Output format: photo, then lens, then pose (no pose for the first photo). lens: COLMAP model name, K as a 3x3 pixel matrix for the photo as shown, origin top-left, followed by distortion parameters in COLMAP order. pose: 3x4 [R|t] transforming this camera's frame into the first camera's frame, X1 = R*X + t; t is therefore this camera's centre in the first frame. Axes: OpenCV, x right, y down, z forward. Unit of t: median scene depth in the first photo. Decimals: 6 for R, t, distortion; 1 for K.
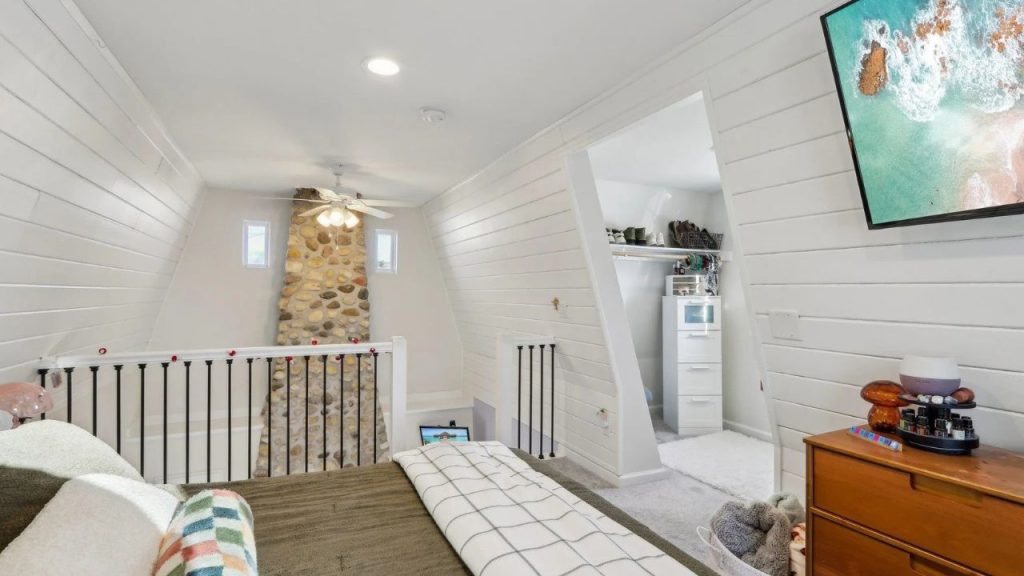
lens RADIAL K [[482.8, 0, 514.4], [0, 482.8, 296.8], [0, 0, 1]] dist [-0.003384, -0.000135]
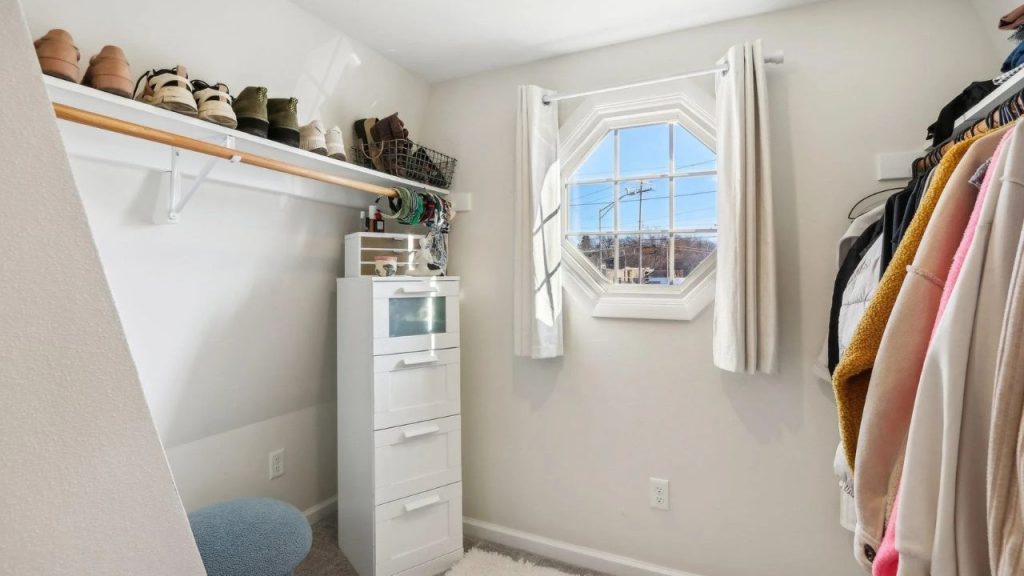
lens RADIAL K [[475.1, 0, 519.1], [0, 475.1, 258.9], [0, 0, 1]] dist [-0.011195, 0.000290]
pose [[0.778451, 0.021638, 0.627333, 0.165596], [0.007148, 0.999035, -0.043329, 0.001534], [-0.627665, 0.038213, 0.777545, 0.567196]]
